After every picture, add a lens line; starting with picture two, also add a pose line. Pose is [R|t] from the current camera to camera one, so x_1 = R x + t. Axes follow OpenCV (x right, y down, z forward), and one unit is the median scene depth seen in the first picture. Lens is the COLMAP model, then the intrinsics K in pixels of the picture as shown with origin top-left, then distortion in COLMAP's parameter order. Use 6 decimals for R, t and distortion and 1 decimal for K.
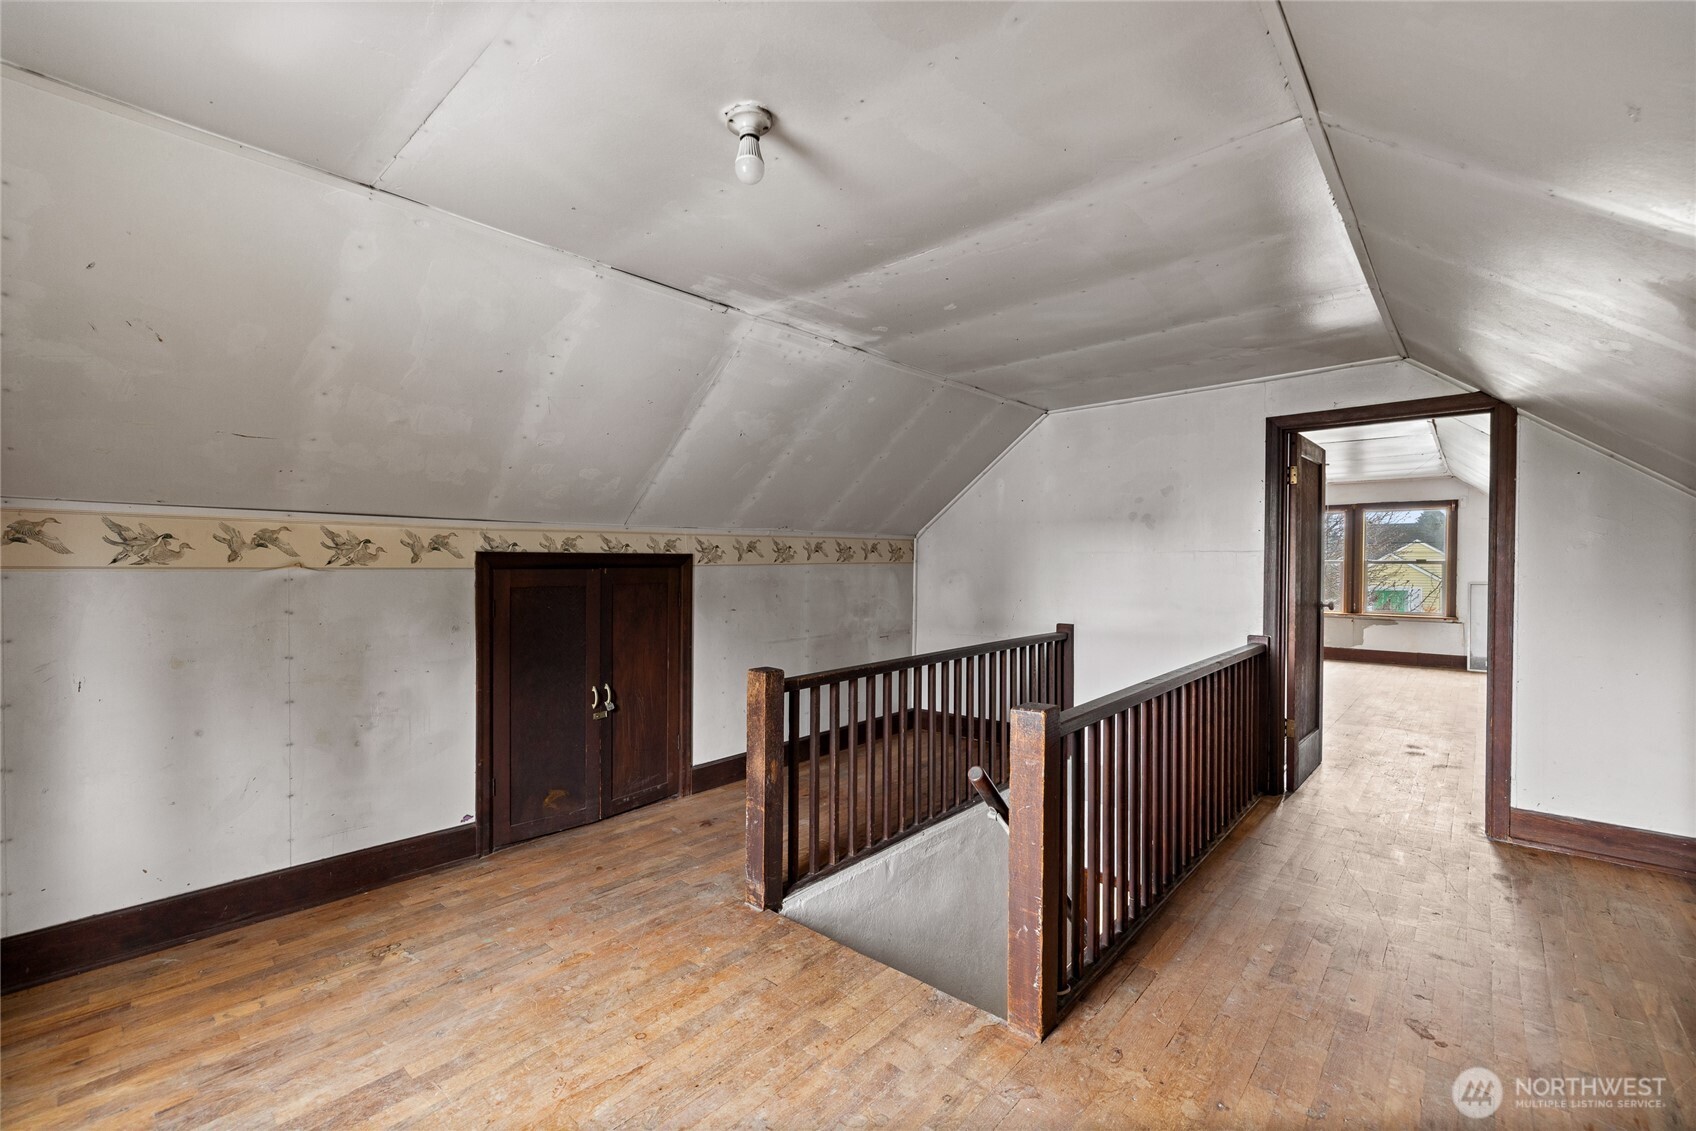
lens RADIAL K [[734.9, 0, 838.0], [0, 734.9, 565.7], [0, 0, 1]] dist [0.000130, 0.001398]
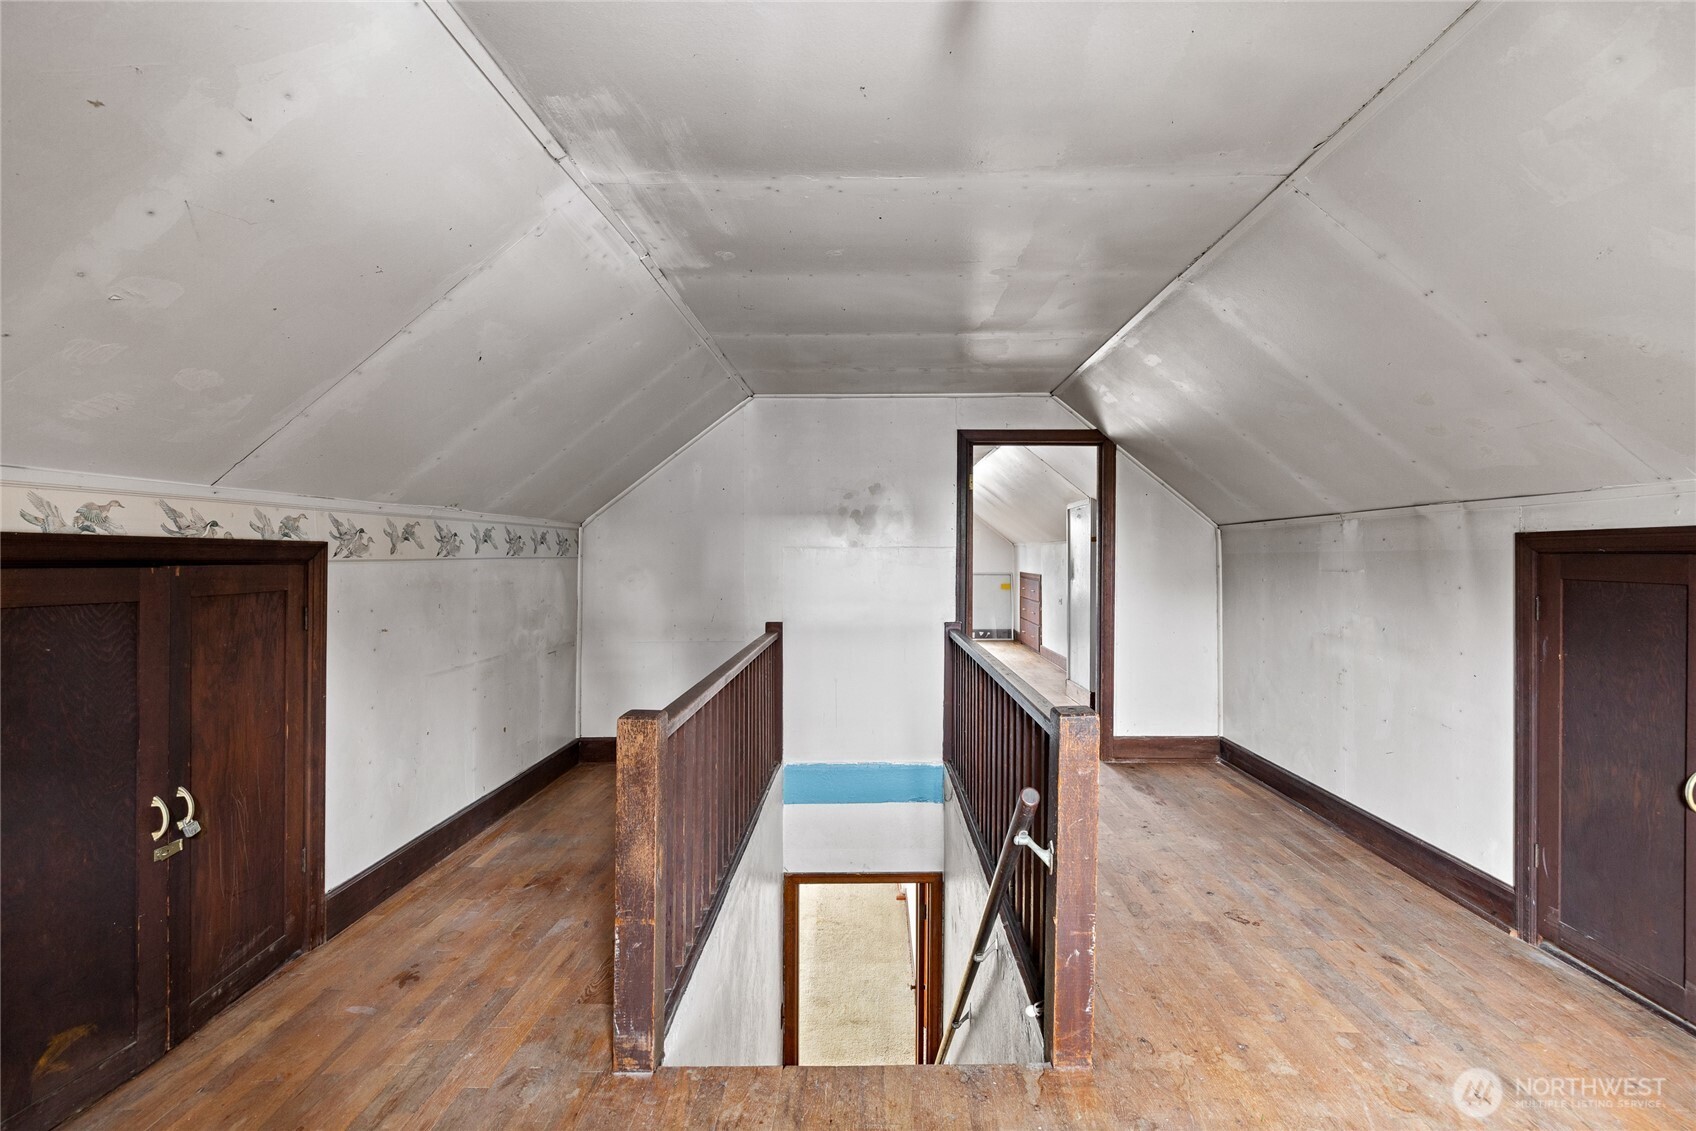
lens RADIAL K [[734.9, 0, 845.6], [0, 734.9, 565.1], [0, 0, 1]] dist [0.000130, 0.001398]
pose [[0.731234, -0.005682, 0.682103, -0.319410], [0.003339, 0.999983, 0.004751, 0.001740], [-0.682119, -0.001196, 0.731240, 0.288536]]
